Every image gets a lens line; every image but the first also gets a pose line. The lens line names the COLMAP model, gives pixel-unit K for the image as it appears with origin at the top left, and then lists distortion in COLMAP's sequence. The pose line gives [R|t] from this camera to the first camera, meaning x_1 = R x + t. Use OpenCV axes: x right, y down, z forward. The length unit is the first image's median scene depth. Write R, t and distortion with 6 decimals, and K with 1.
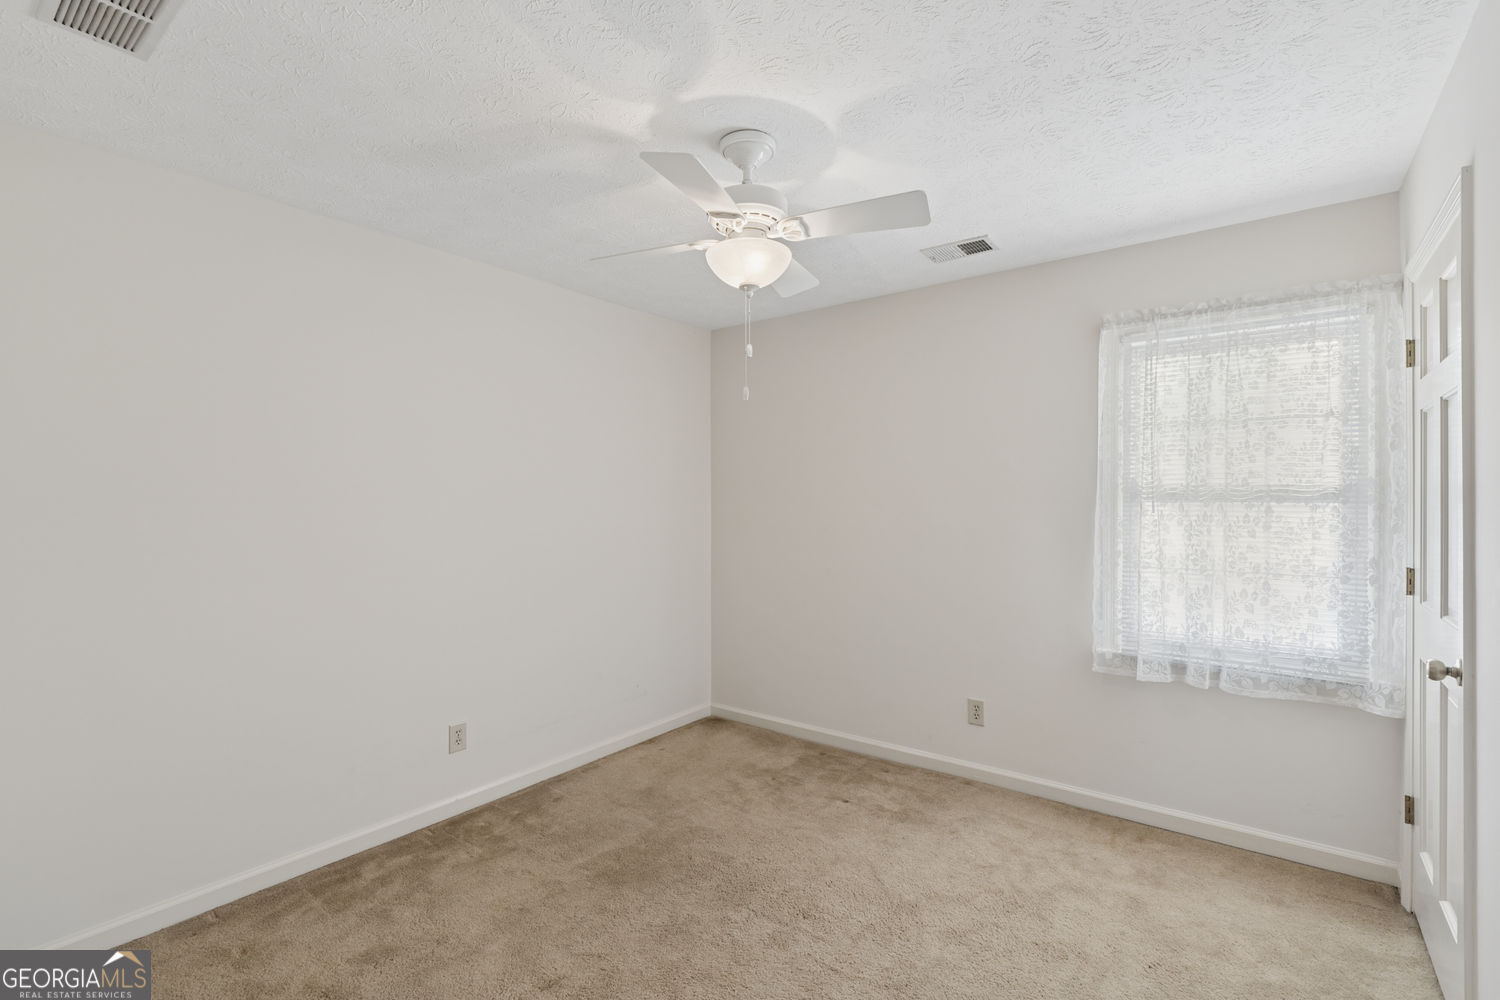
lens RADIAL K [[685.8, 0, 746.9], [0, 685.8, 497.0], [0, 0, 1]] dist [0.000217, 0.000475]
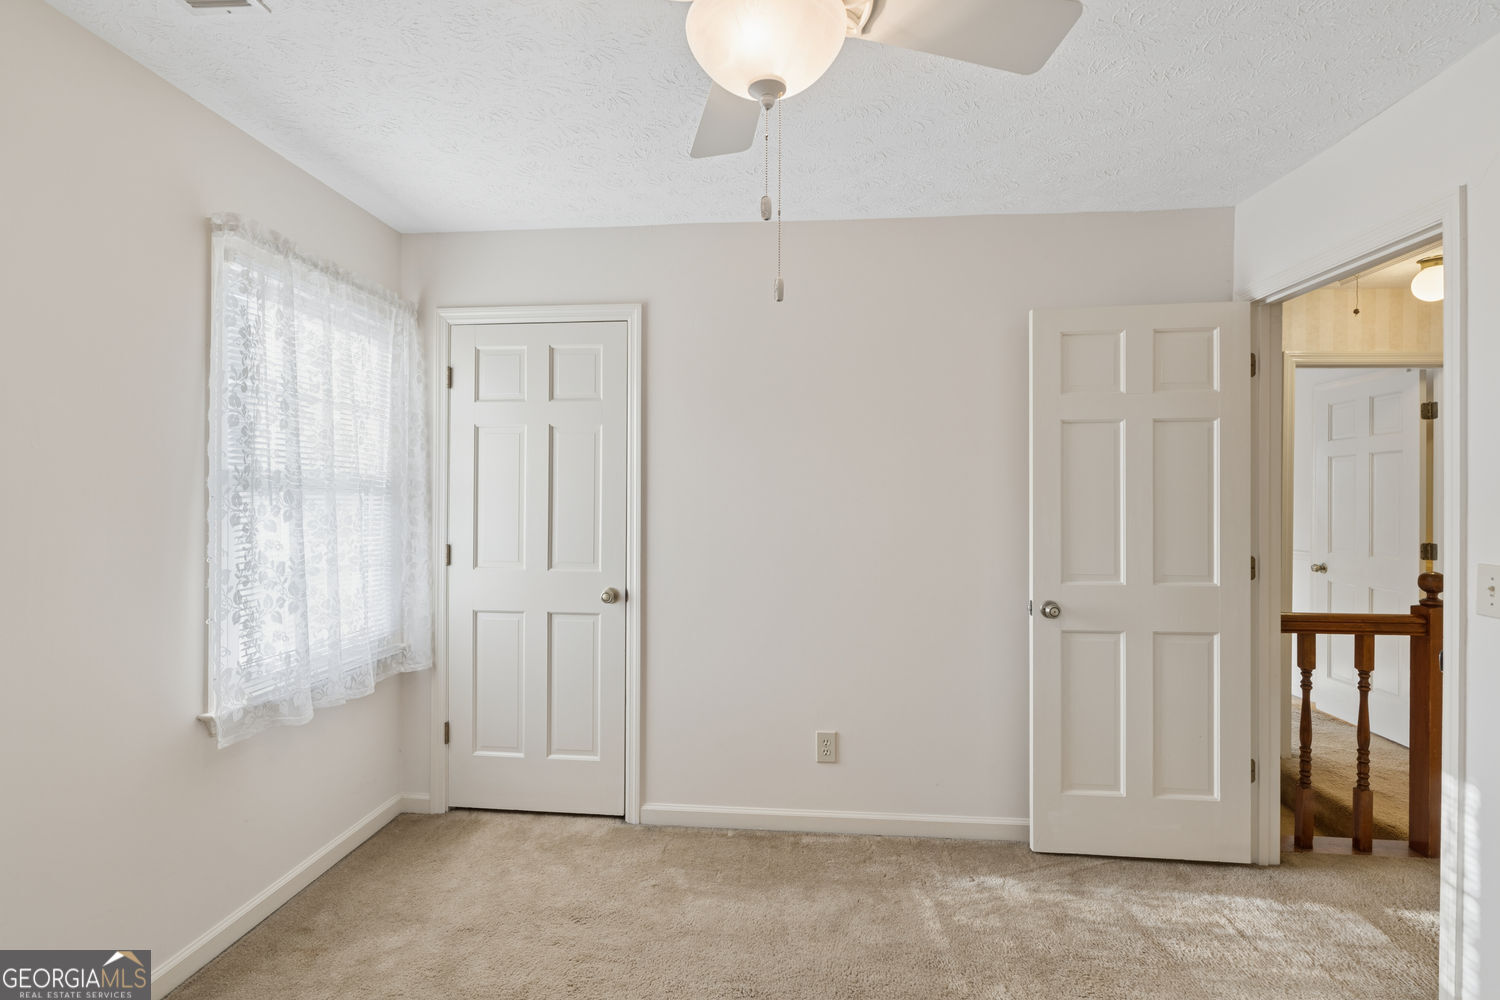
lens RADIAL K [[685.8, 0, 746.9], [0, 685.8, 497.0], [0, 0, 1]] dist [0.000217, 0.000475]
pose [[-0.531894, 0.008167, 0.846771, -0.376685], [0.004818, 0.999966, -0.006619, 0.022776], [-0.846797, 0.000559, -0.531916, 1.077416]]
